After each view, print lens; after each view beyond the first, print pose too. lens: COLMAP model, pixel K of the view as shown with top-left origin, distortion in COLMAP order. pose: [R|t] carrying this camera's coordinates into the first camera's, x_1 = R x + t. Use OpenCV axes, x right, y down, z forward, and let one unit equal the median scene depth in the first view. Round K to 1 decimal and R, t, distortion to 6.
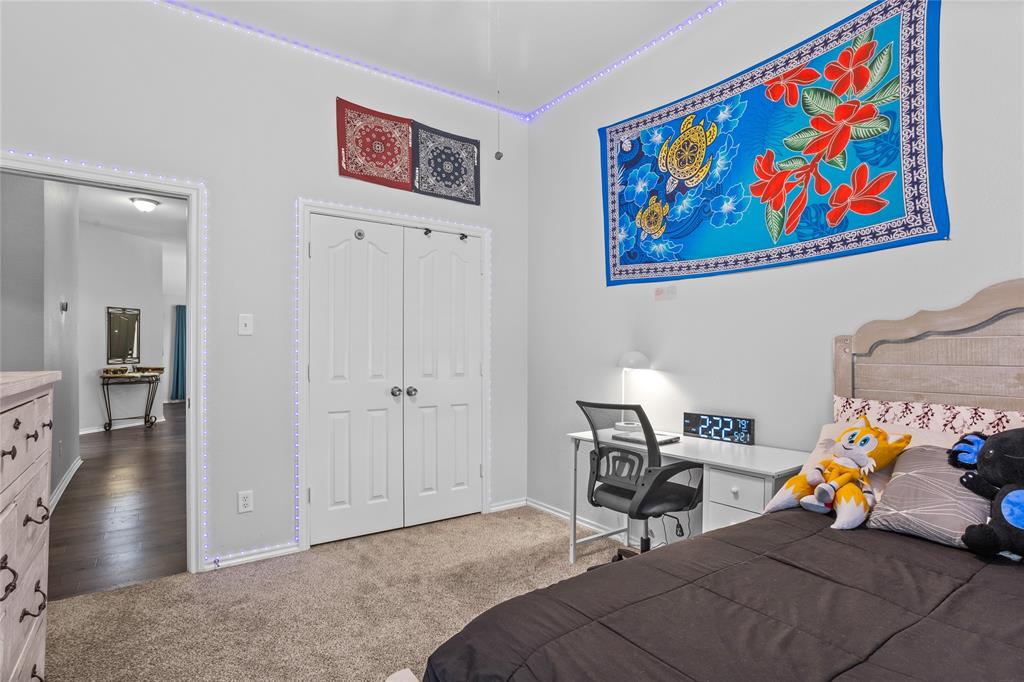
lens RADIAL K [[504.5, 0, 512.1], [0, 504.5, 343.0], [0, 0, 1]] dist [-0.036025, 0.013711]
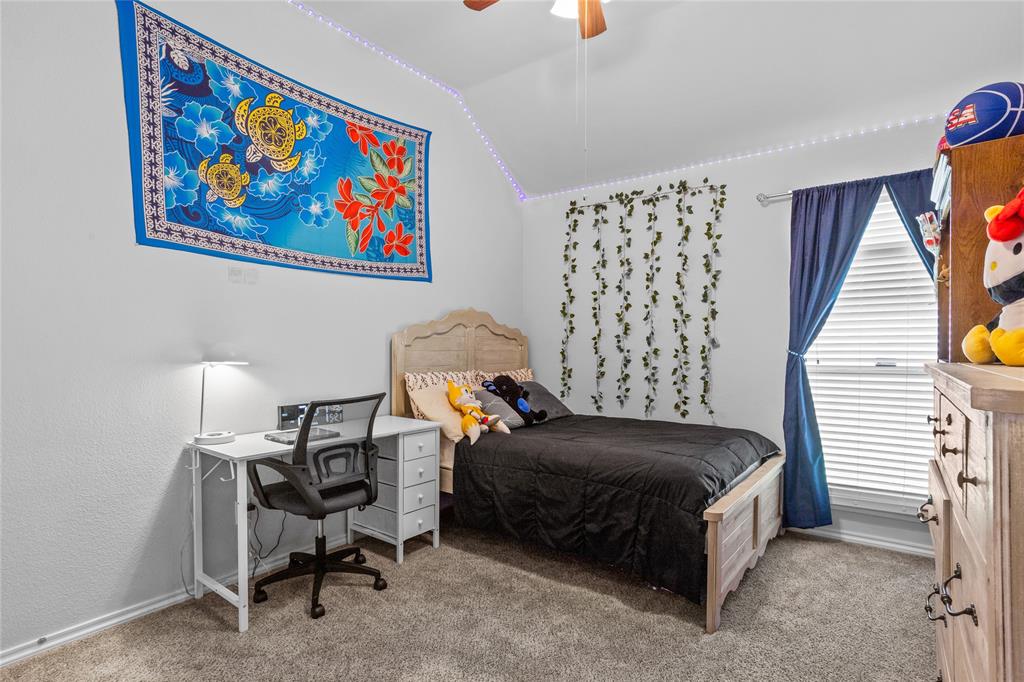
lens RADIAL K [[504.5, 0, 514.6], [0, 504.5, 345.1], [0, 0, 1]] dist [-0.036025, 0.013711]
pose [[-0.289041, -0.005629, 0.957300, -0.691100], [-0.019538, 0.999809, -0.000020, 0.012604], [-0.957117, -0.018710, -0.289095, 0.844363]]
